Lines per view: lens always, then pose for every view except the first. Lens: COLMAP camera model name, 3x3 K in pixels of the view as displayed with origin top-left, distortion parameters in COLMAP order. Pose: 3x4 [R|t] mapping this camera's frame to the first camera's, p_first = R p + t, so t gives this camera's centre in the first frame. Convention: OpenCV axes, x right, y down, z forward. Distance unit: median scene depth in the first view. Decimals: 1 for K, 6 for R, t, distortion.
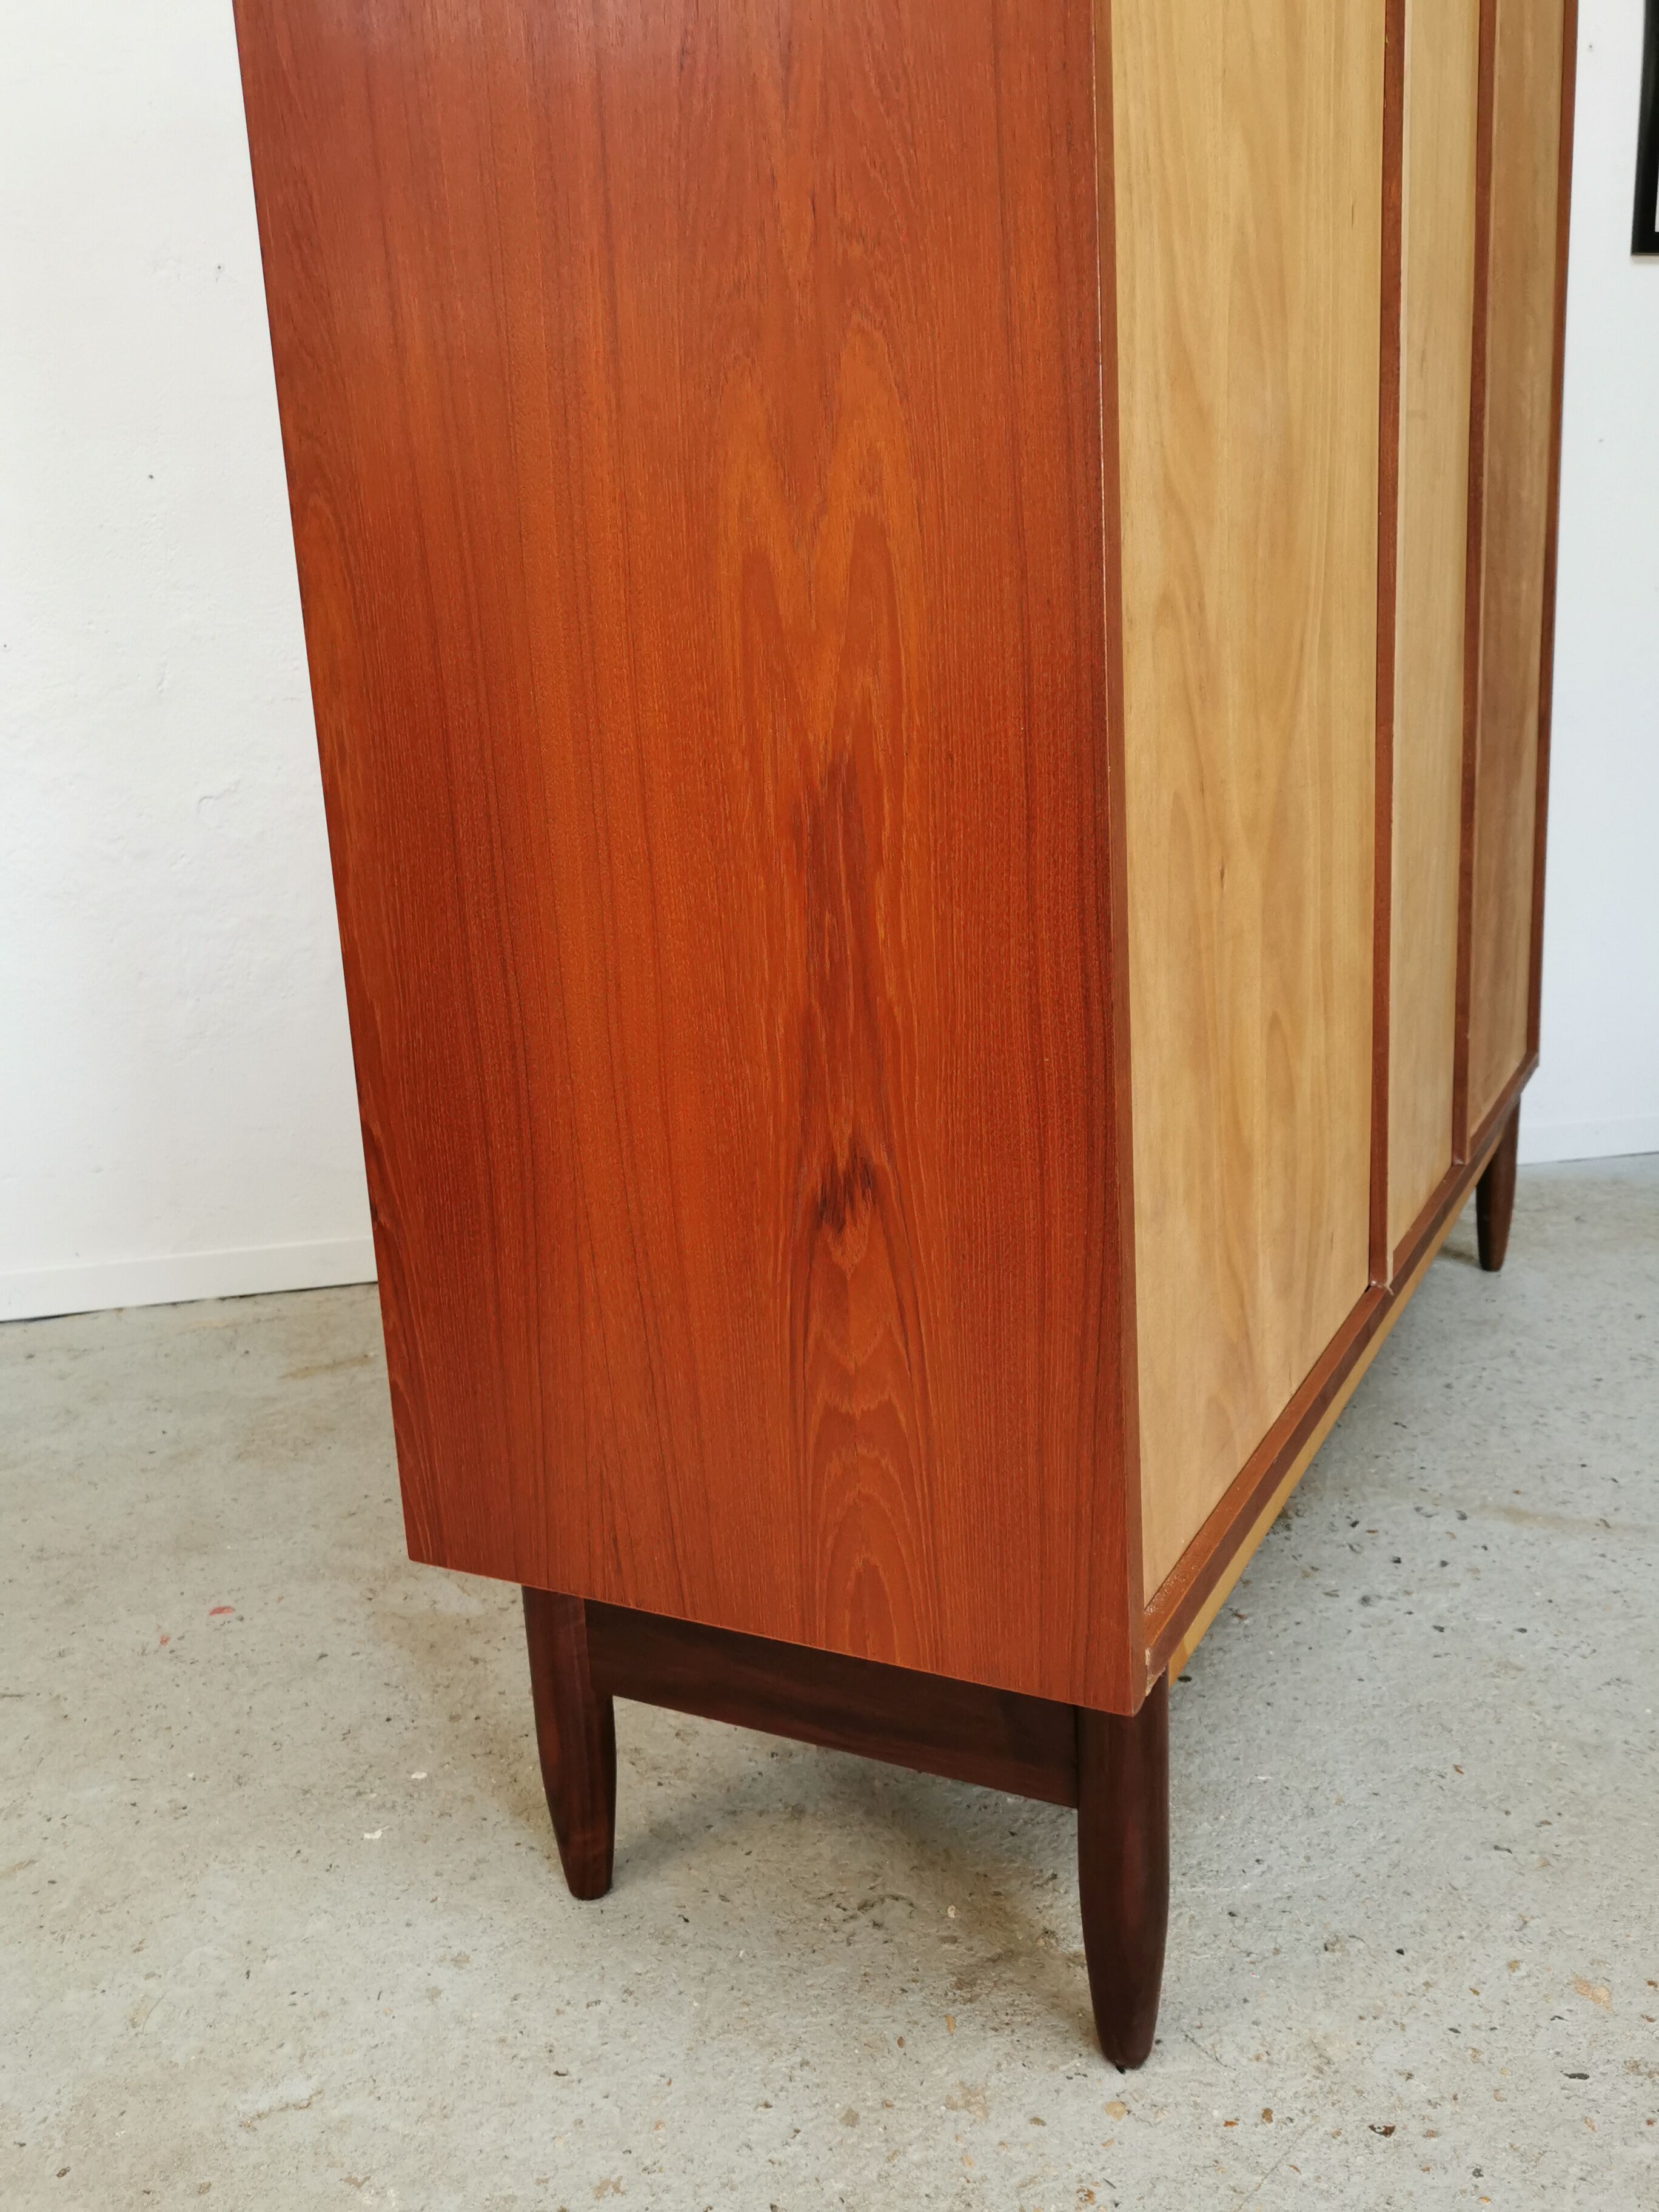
lens RADIAL K [[1731.0, 0, 828.8], [0, 1731.0, 1110.8], [0, 0, 1]] dist [0.022239, -0.002824]
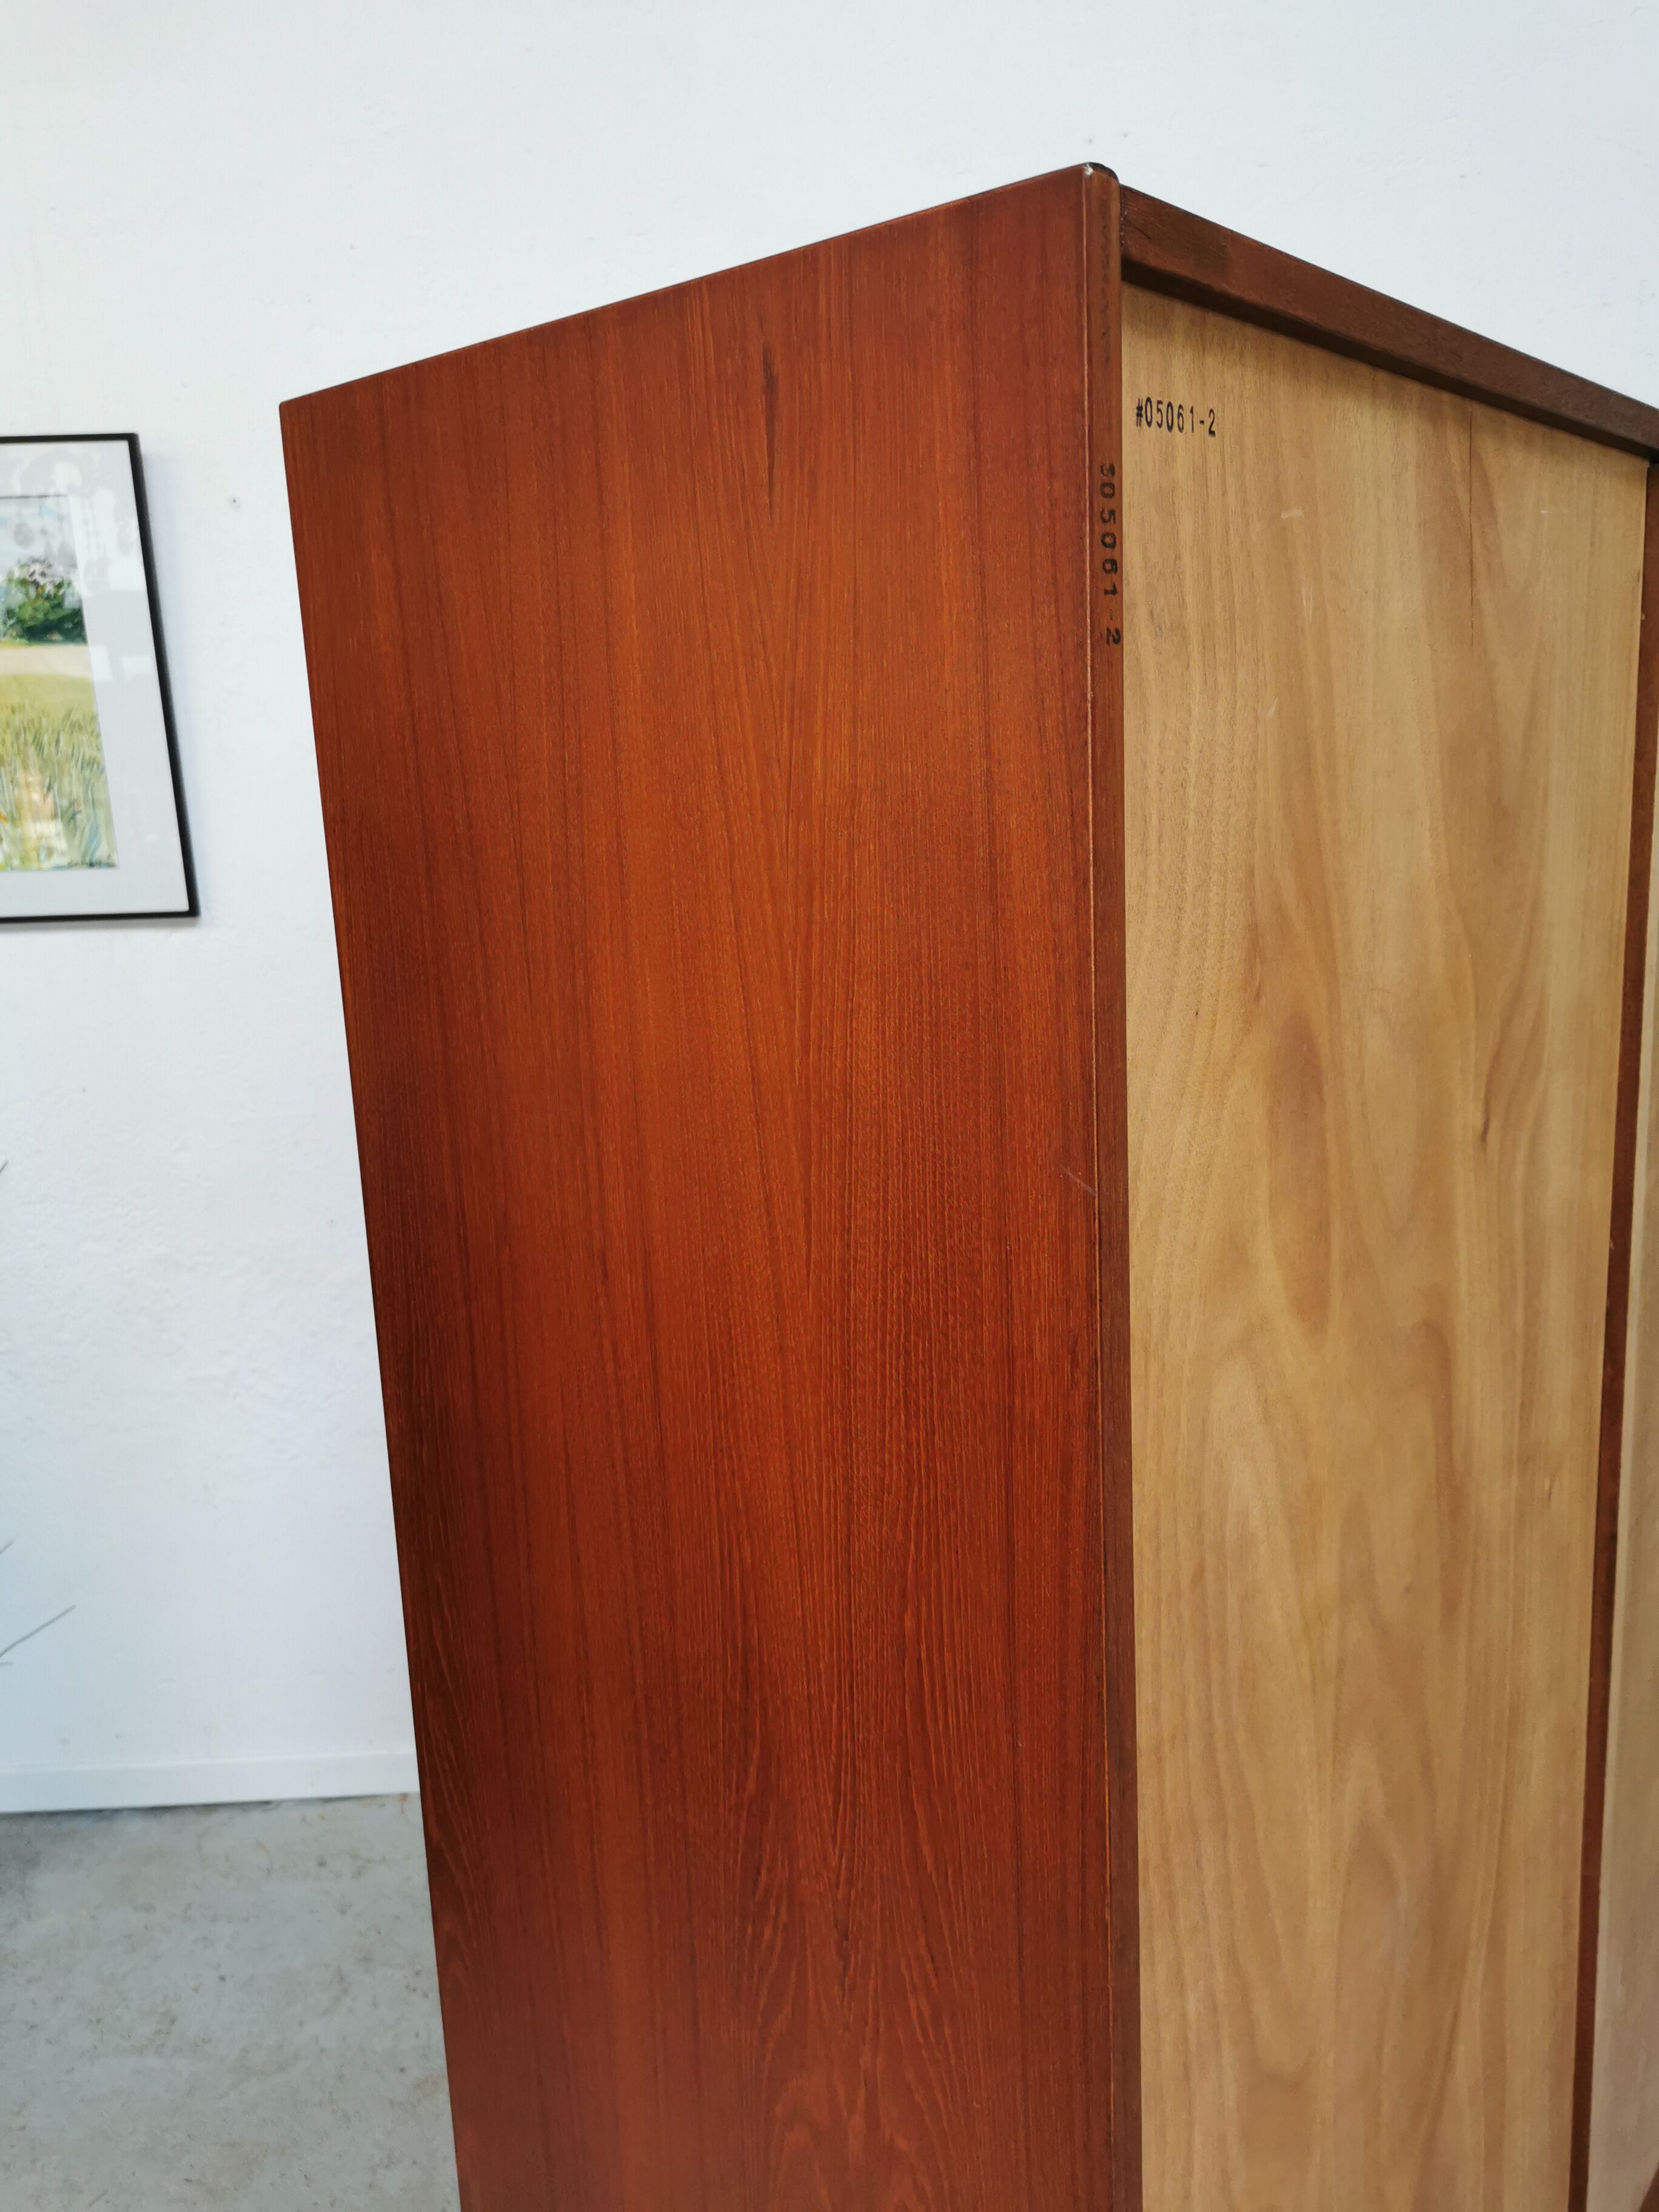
lens RADIAL K [[1725.9, 0, 825.2], [0, 1725.9, 1111.3], [0, 0, 1]] dist [0.027730, -0.014491]
pose [[0.977957, 0.049734, -0.202799, 0.087263], [-0.047197, 0.998735, 0.017332, -0.643514], [0.203404, -0.007379, 0.979067, -0.006808]]
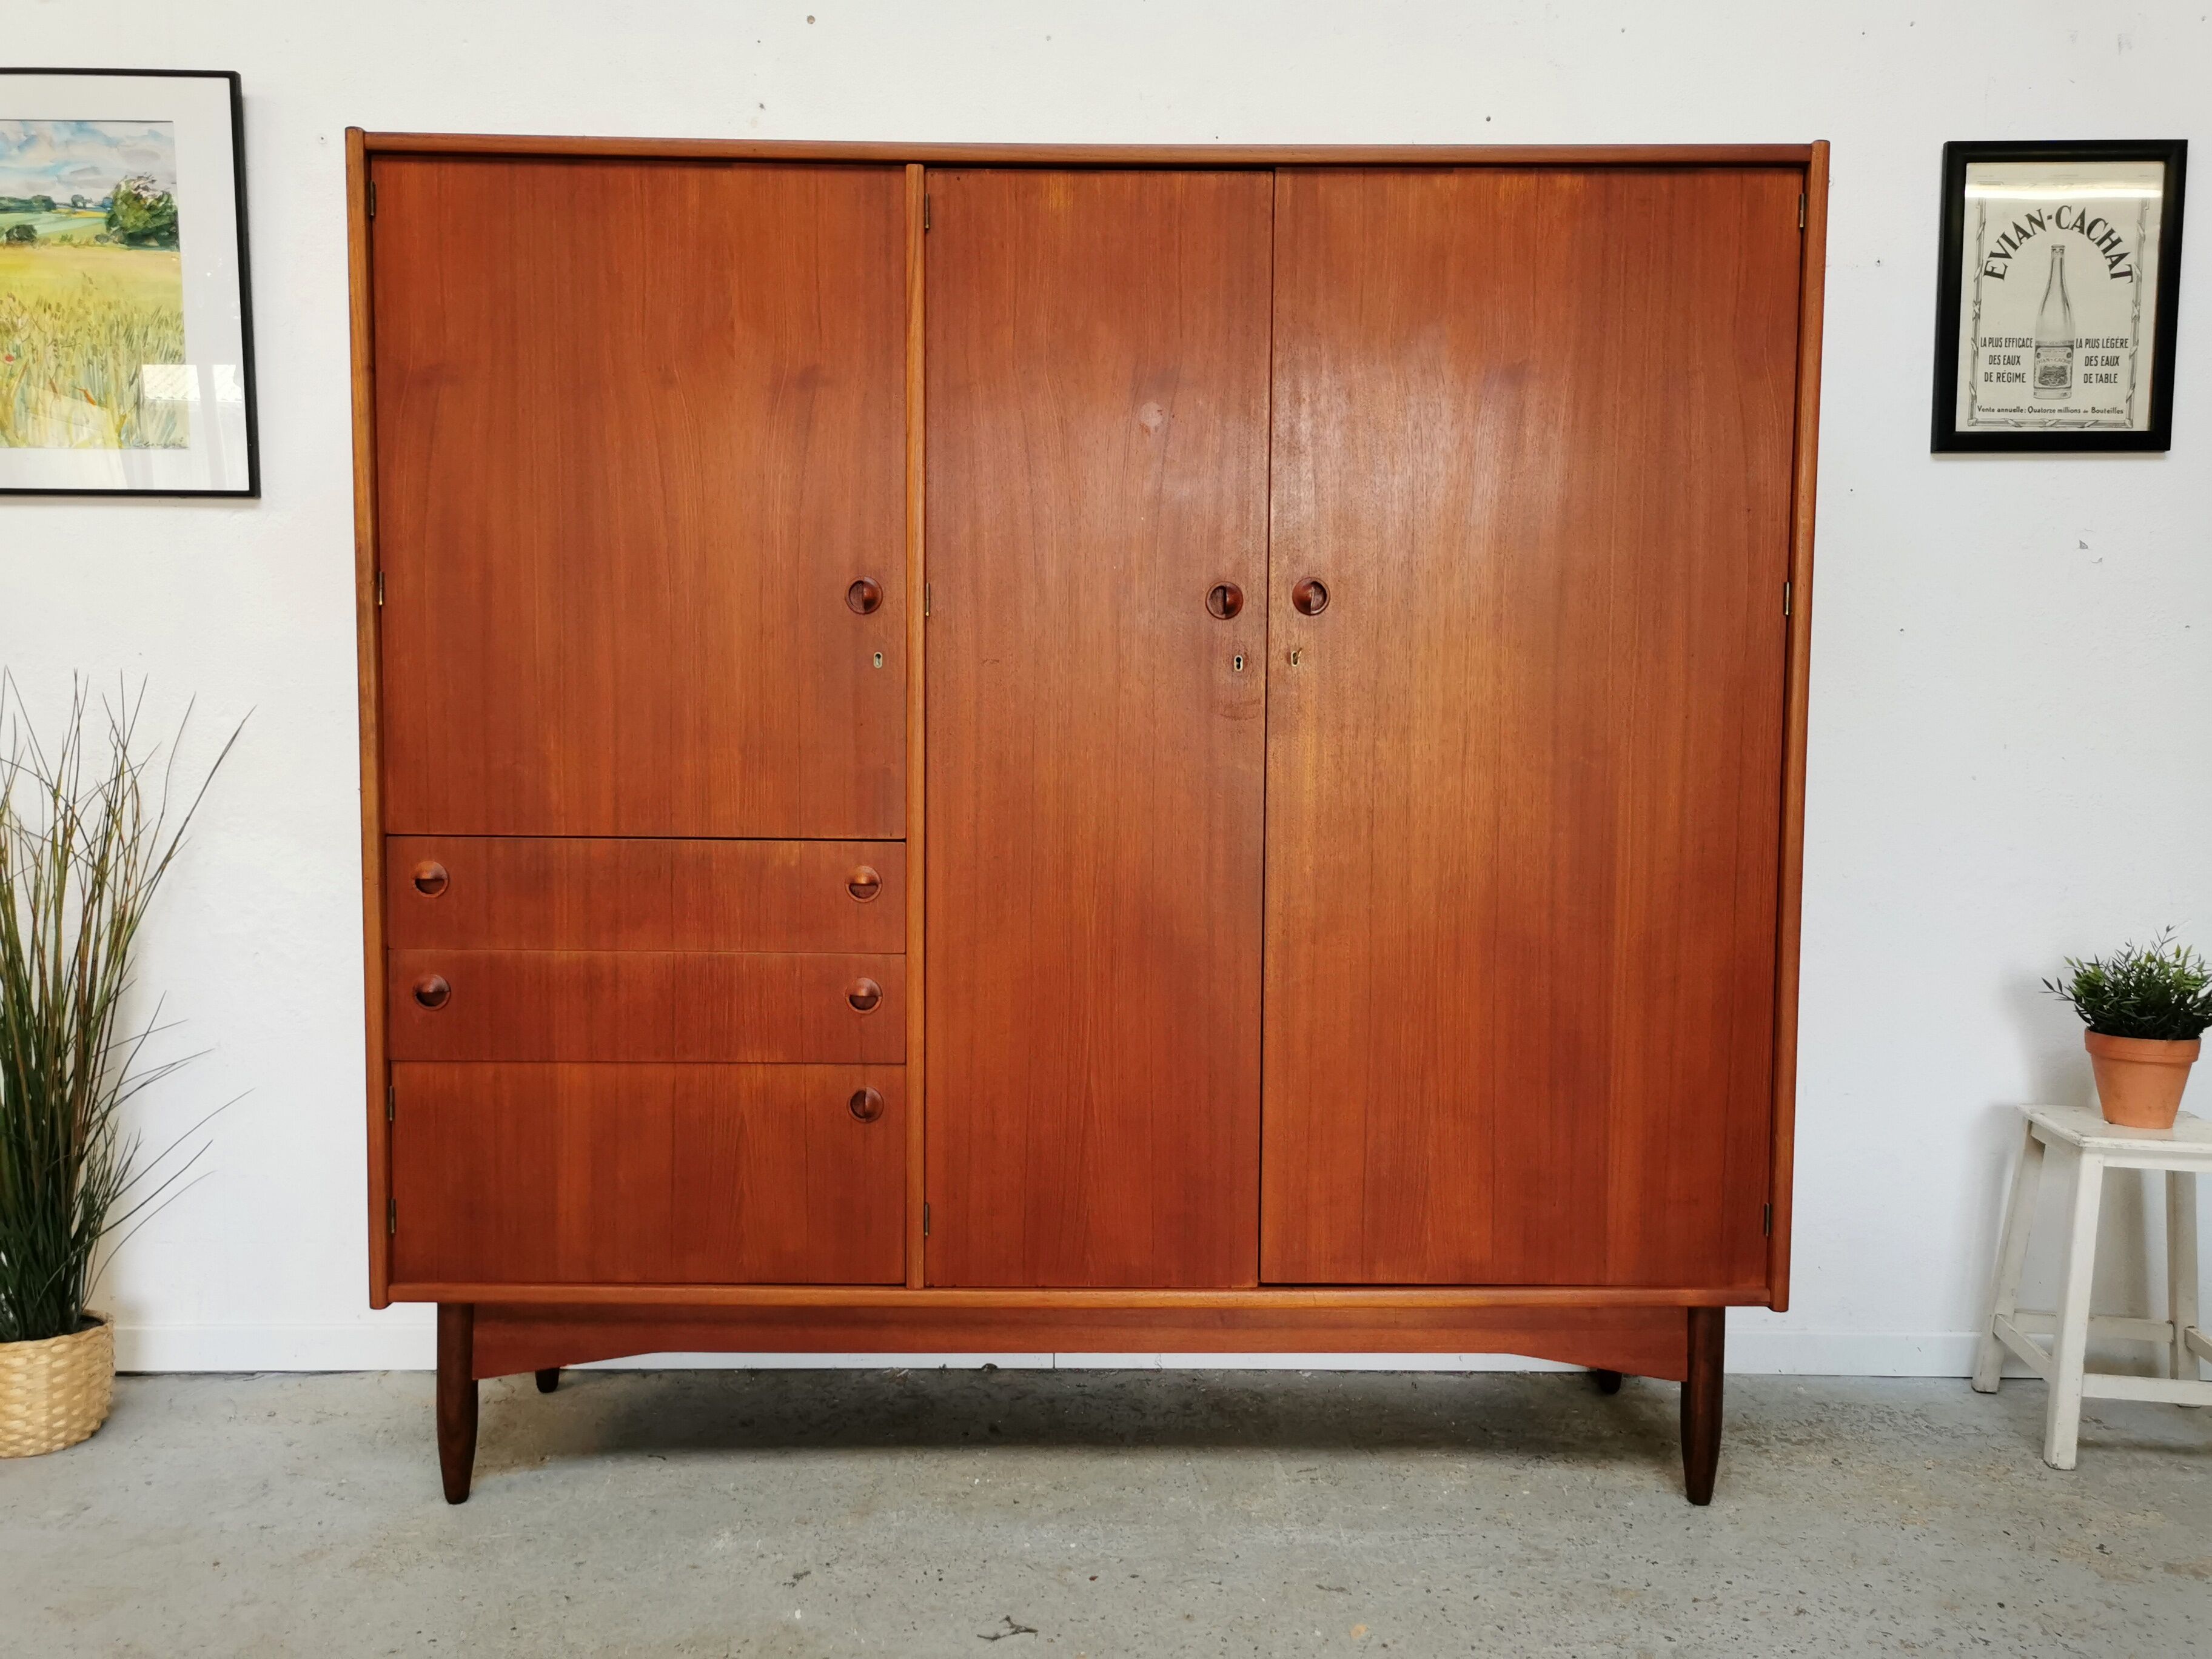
lens RADIAL K [[1698.0, 0, 1103.4], [0, 1698.0, 832.2], [0, 0, 1]] dist [0.050619, -0.033028]
pose [[0.972421, 0.055480, -0.226538, 0.492911], [-0.088055, 0.986744, -0.136319, -0.218164], [0.215972, 0.152507, 0.964416, -0.017150]]
